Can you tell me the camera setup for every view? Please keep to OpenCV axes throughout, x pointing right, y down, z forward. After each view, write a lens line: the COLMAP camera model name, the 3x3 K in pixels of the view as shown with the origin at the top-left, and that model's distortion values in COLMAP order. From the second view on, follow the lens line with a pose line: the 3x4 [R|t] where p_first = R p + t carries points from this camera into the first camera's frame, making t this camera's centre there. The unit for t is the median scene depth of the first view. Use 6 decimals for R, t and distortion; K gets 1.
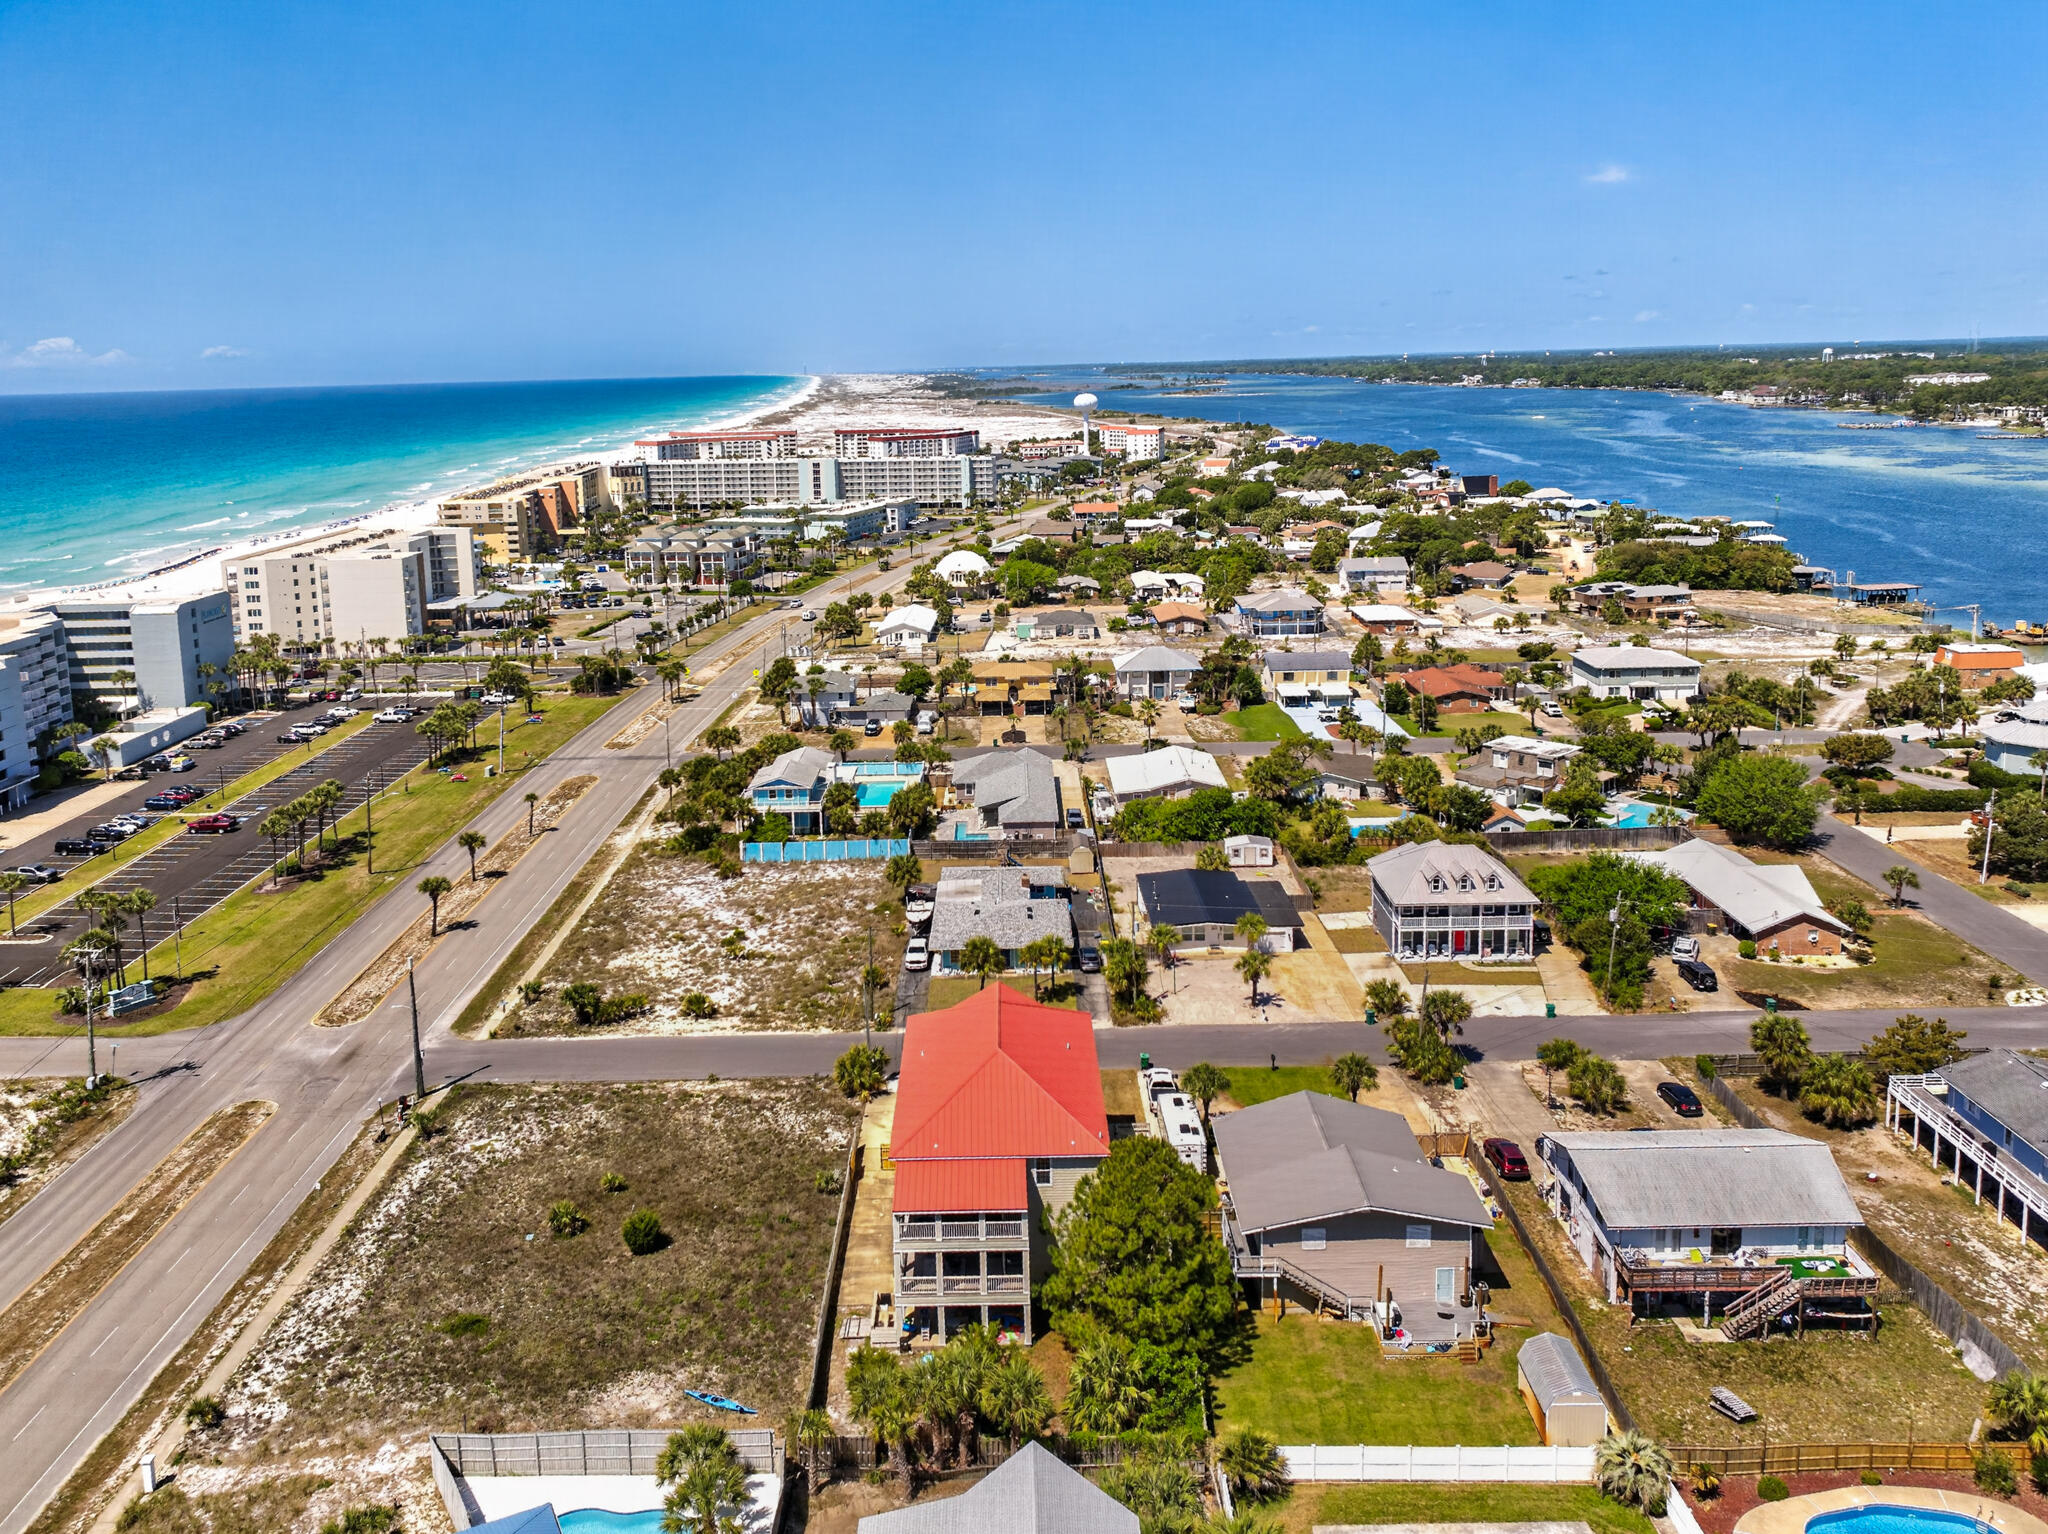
lens RADIAL K [[1617.1, 0, 968.4], [0, 1617.1, 629.9], [0, 0, 1]] dist [0.011508, -0.023006]
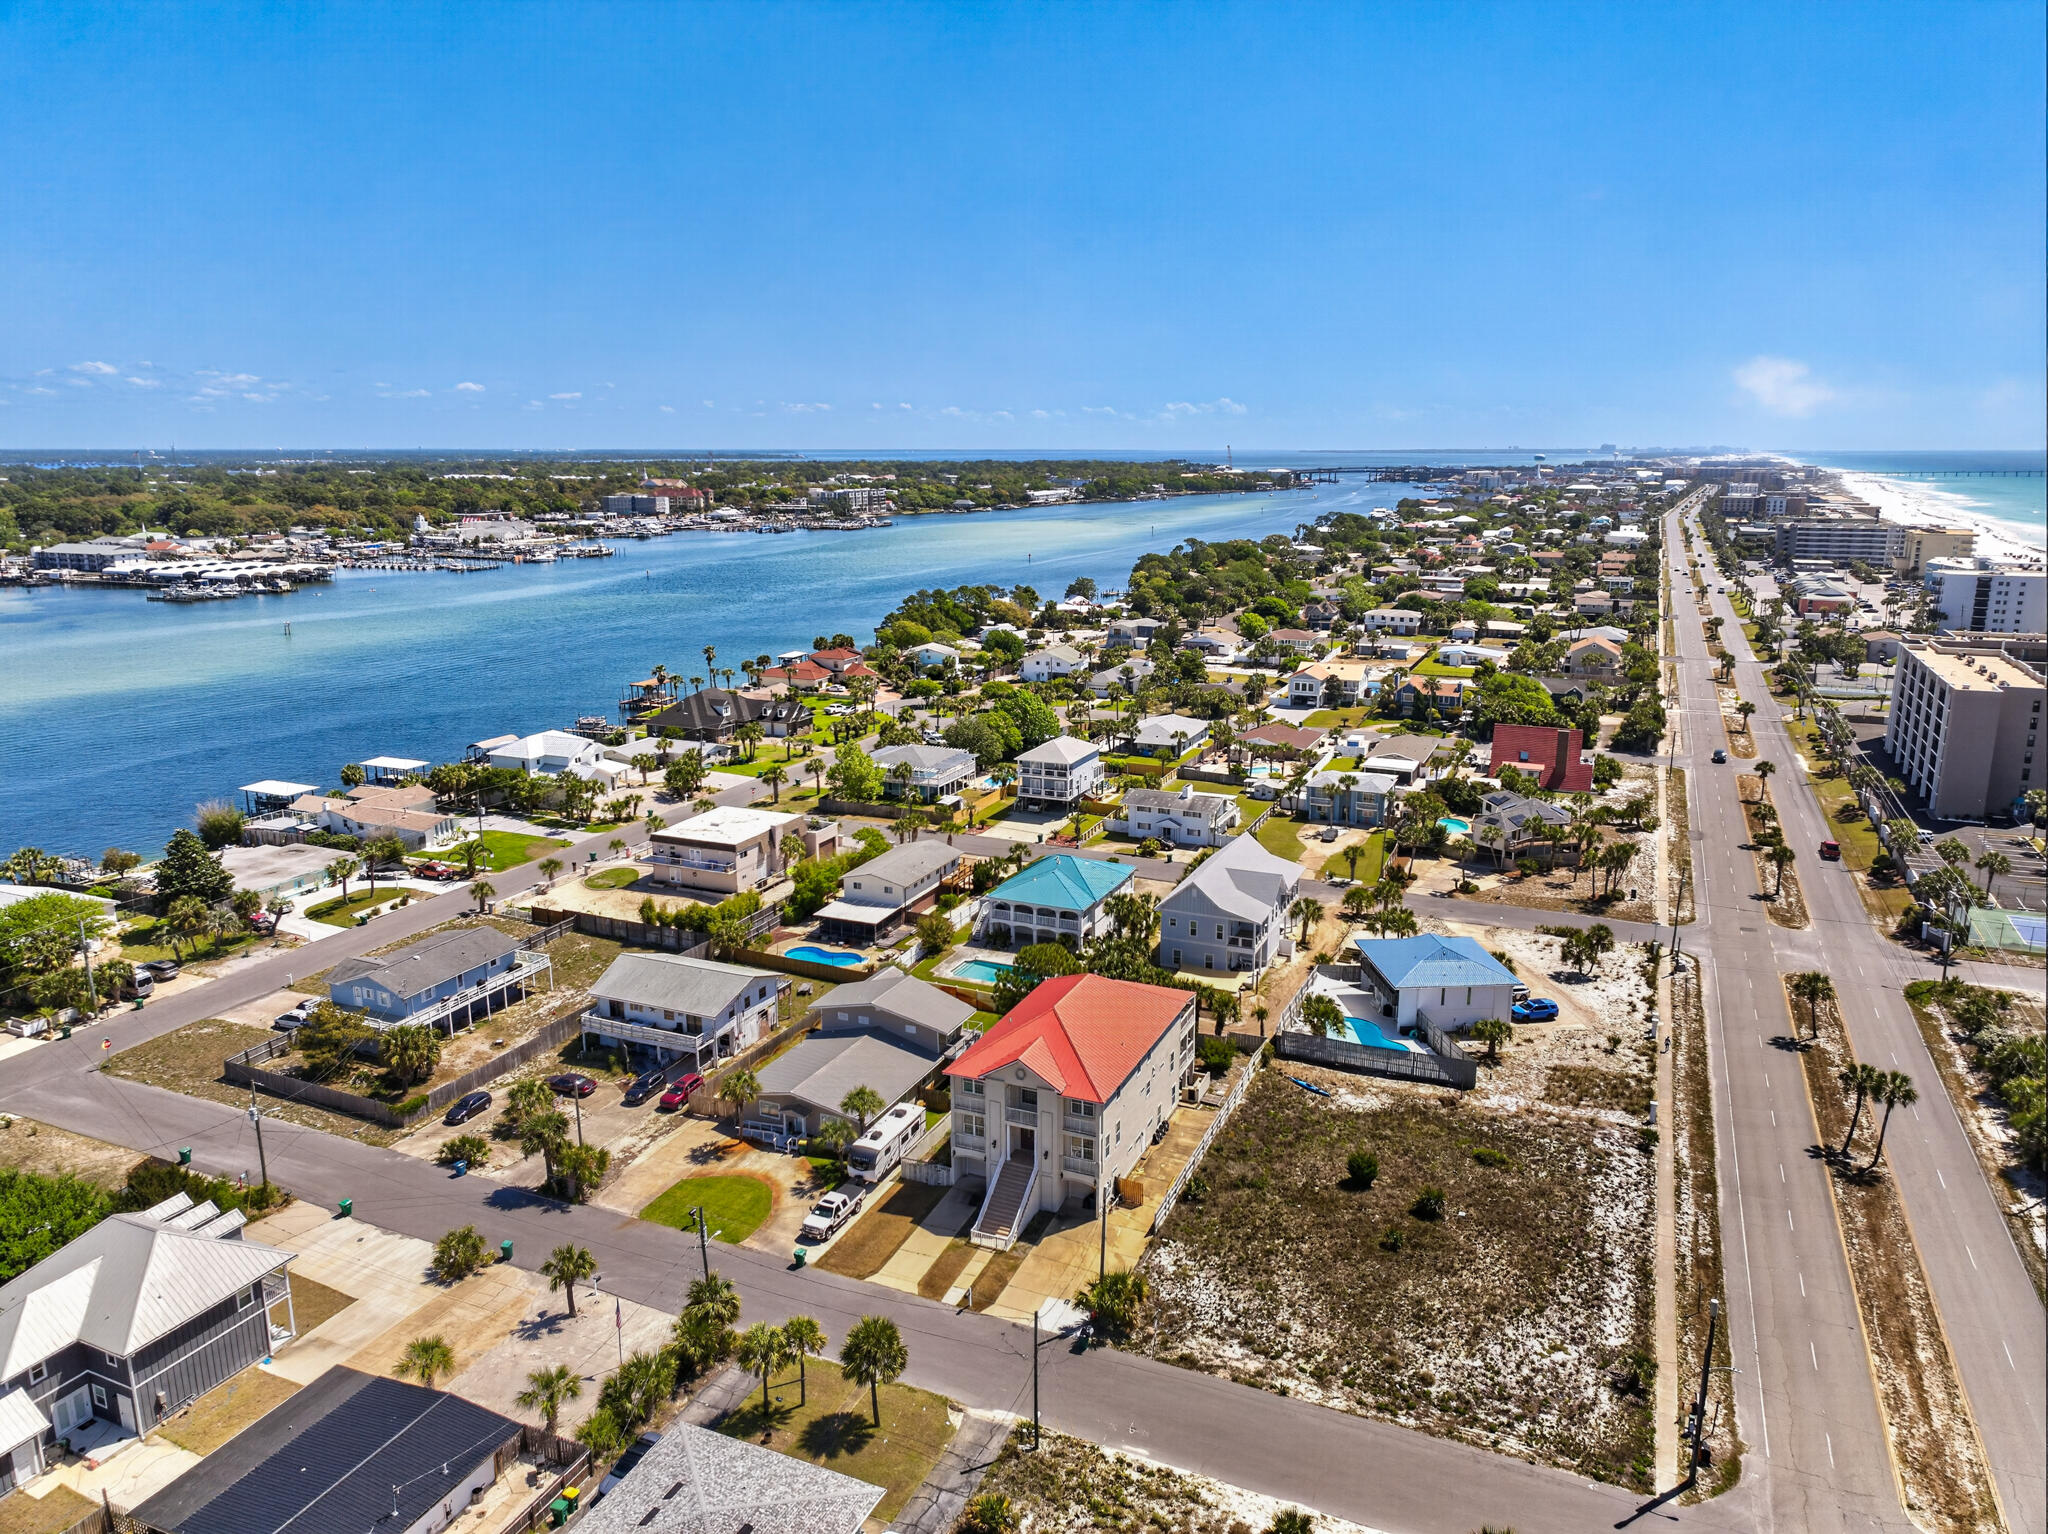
lens RADIAL K [[1398.5, 0, 1030.7], [0, 1398.5, 749.6], [0, 0, 1]] dist [0.006430, -0.014224]
pose [[-0.924243, -0.052318, 0.378204, -0.182287], [0.088264, 0.934457, 0.344962, -0.159296], [-0.371463, 0.352211, -0.859048, 0.974023]]
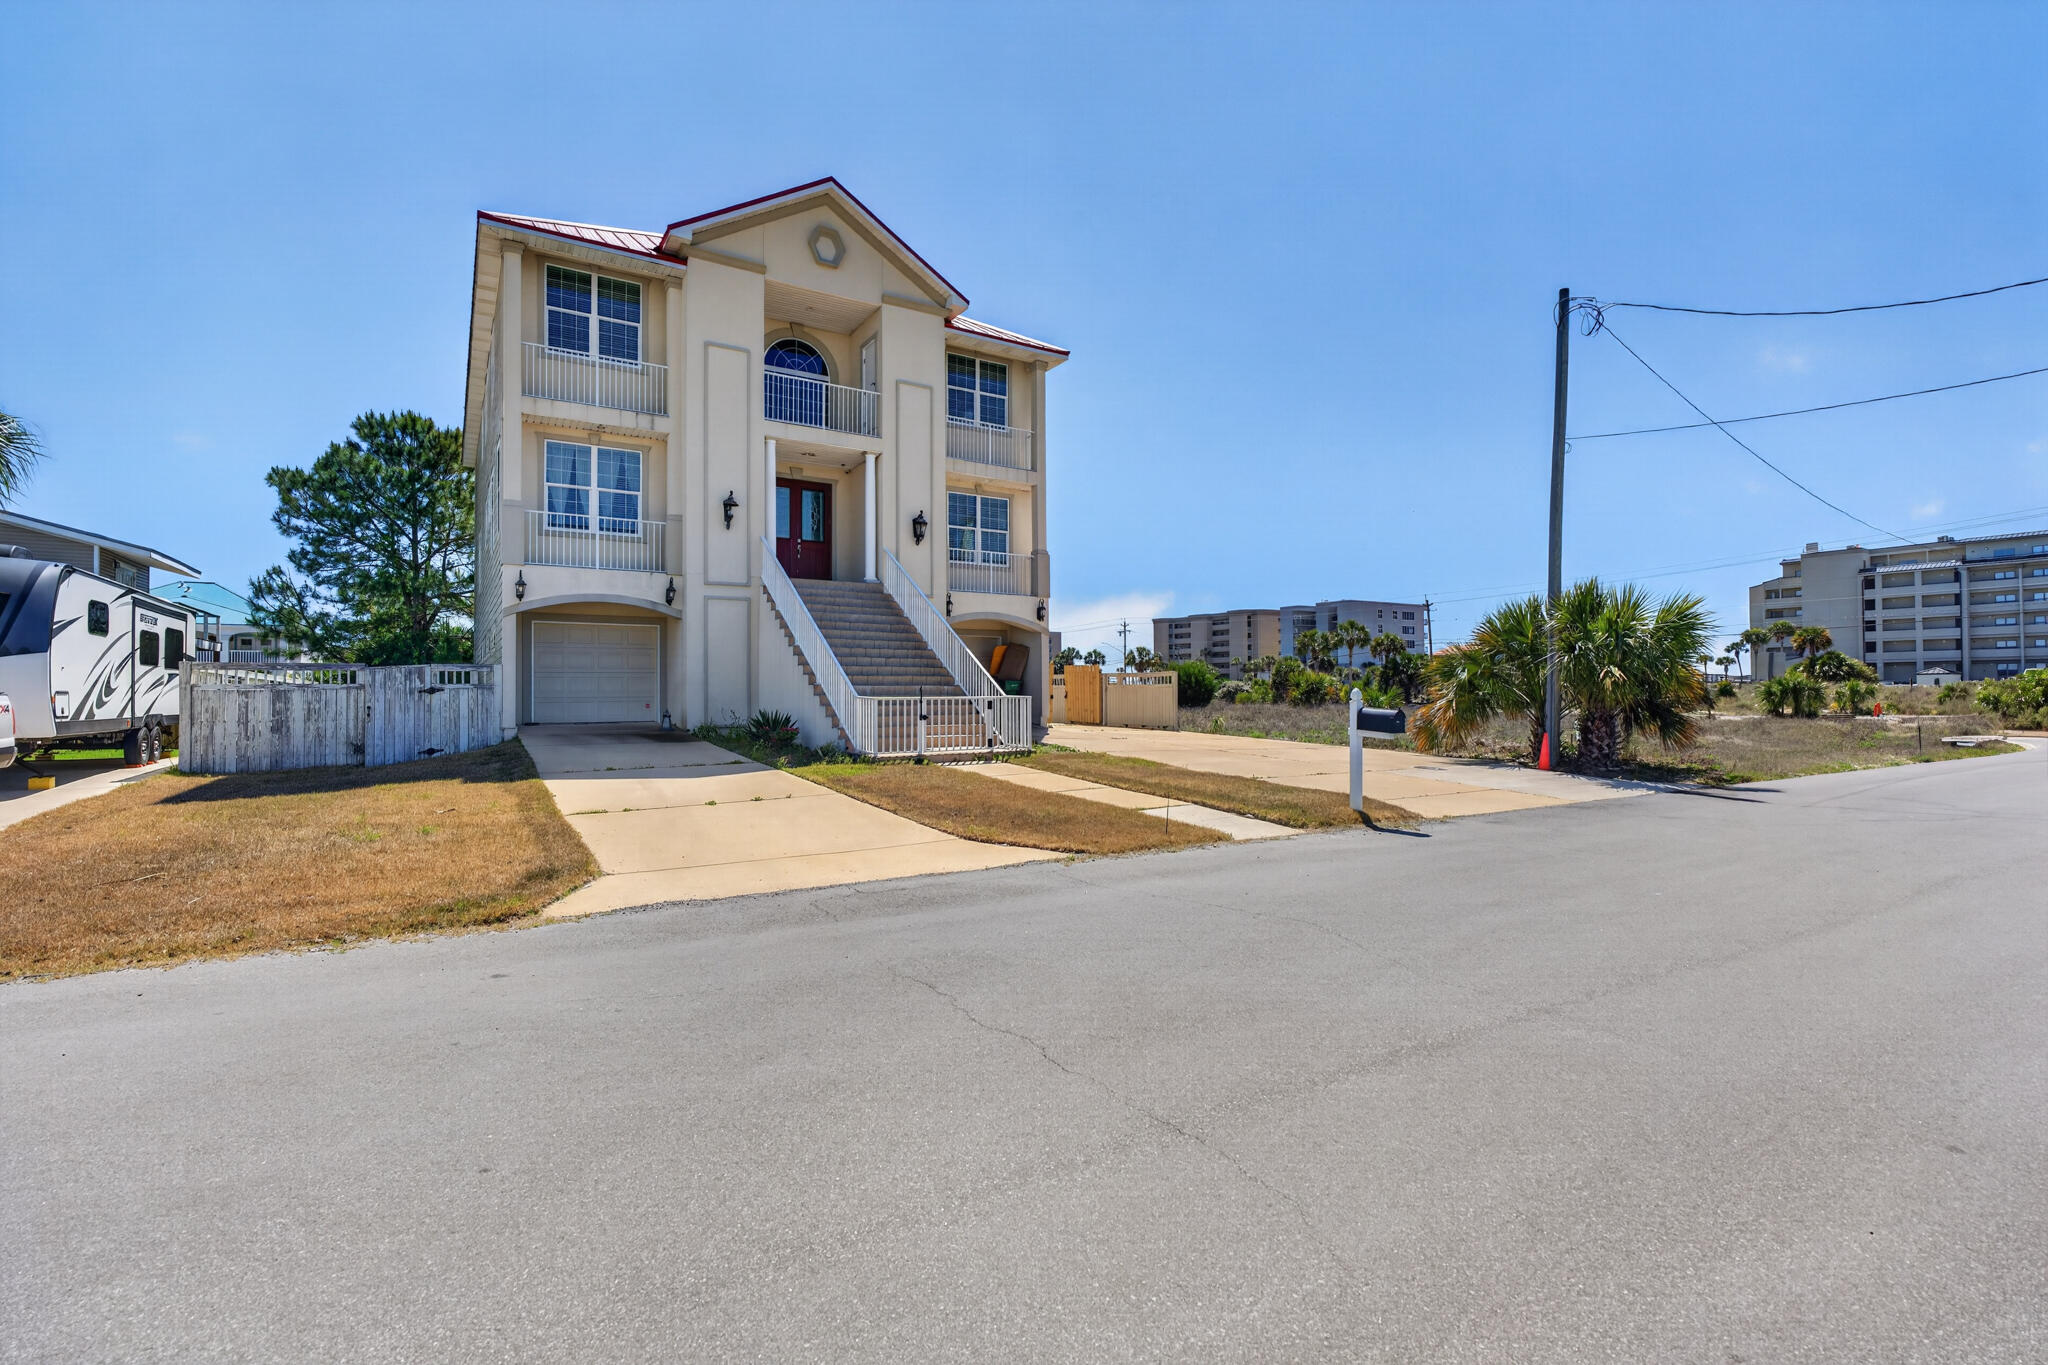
lens RADIAL K [[910.9, 0, 1014.2], [0, 910.9, 672.4], [0, 0, 1]] dist [-0.013204, 0.001922]
pose [[-0.840882, 0.017094, -0.540949, 0.047960], [-0.061358, 0.990046, 0.126665, 0.163347], [0.537729, 0.139702, -0.831463, 0.672912]]
